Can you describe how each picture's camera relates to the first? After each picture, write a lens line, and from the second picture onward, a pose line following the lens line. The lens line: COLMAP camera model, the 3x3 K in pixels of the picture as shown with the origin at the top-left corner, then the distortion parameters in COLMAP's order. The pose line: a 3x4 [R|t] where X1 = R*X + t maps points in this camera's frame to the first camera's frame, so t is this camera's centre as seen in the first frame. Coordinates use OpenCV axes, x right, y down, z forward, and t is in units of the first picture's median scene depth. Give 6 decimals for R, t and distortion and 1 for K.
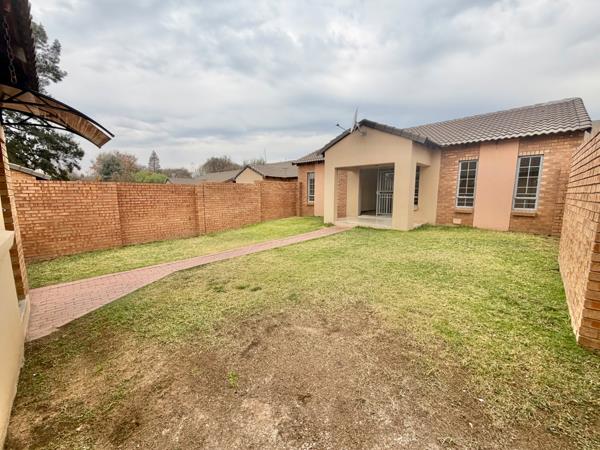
lens RADIAL K [[238.8, 0, 300.0], [0, 238.8, 225.0], [0, 0, 1]] dist [-0.001296, -0.000213]
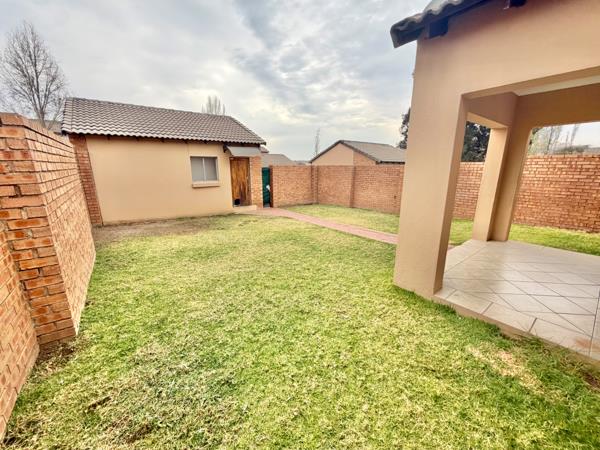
lens RADIAL K [[238.8, 0, 300.0], [0, 238.8, 225.0], [0, 0, 1]] dist [-0.001296, -0.000213]
pose [[-0.127607, 0.239426, -0.962493, 0.608206], [-0.133432, 0.957460, 0.255864, -0.112164], [0.982808, 0.161077, -0.090231, 0.610643]]
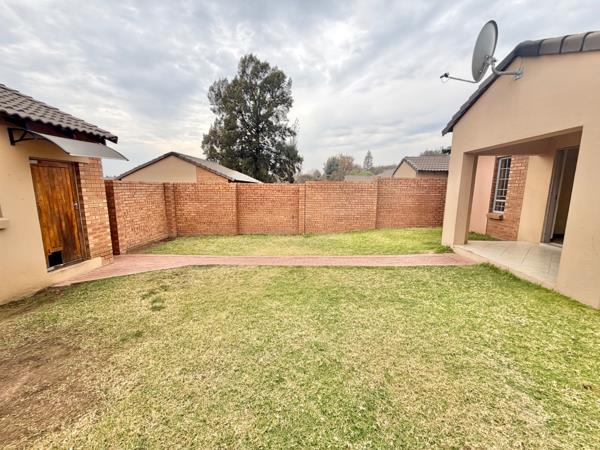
lens RADIAL K [[238.8, 0, 300.0], [0, 238.8, 225.0], [0, 0, 1]] dist [-0.001296, -0.000213]
pose [[0.661088, 0.122002, -0.740323, 0.291032], [-0.108940, 0.991843, 0.066171, -0.056659], [0.742357, 0.036905, 0.668987, 0.295639]]
